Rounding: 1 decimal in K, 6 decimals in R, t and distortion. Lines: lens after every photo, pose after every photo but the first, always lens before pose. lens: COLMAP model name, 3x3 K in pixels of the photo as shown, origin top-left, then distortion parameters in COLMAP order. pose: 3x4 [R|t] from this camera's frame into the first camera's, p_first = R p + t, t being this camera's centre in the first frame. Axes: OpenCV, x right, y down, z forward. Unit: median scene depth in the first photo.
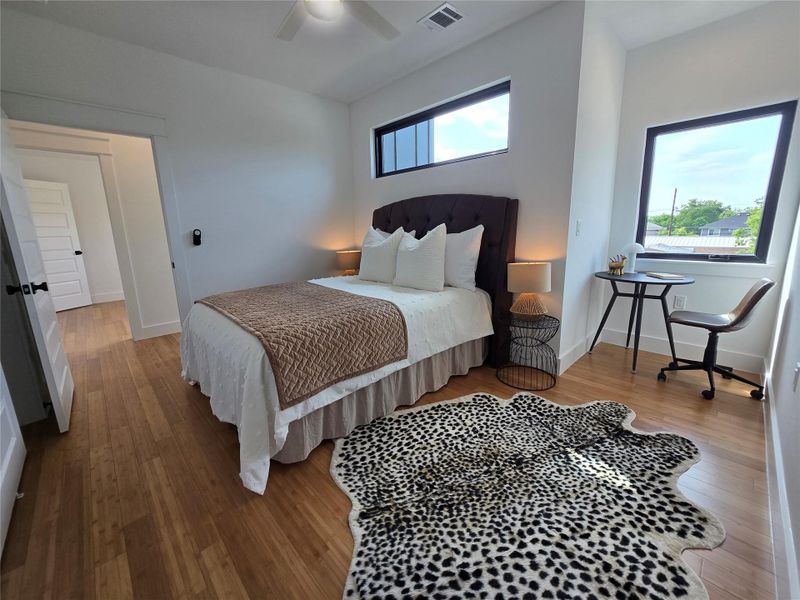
lens RADIAL K [[330.2, 0, 399.0], [0, 330.2, 301.4], [0, 0, 1]] dist [0.000752, -0.002120]
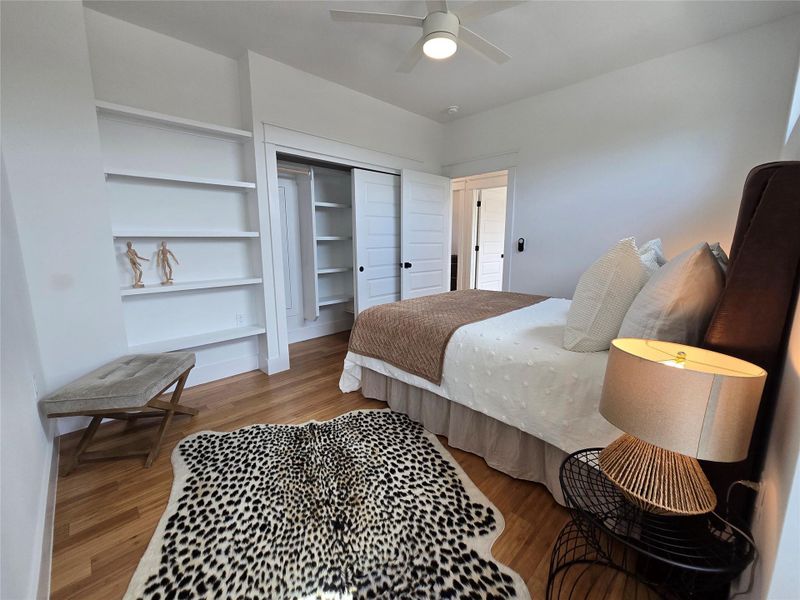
lens RADIAL K [[330.2, 0, 398.6], [0, 330.2, 297.0], [0, 0, 1]] dist [0.000752, -0.002120]
pose [[0.009196, 0.198239, -0.980111, 1.251344], [-0.222291, 0.956032, 0.191283, -0.303113], [0.974937, 0.216110, 0.052859, 1.147870]]
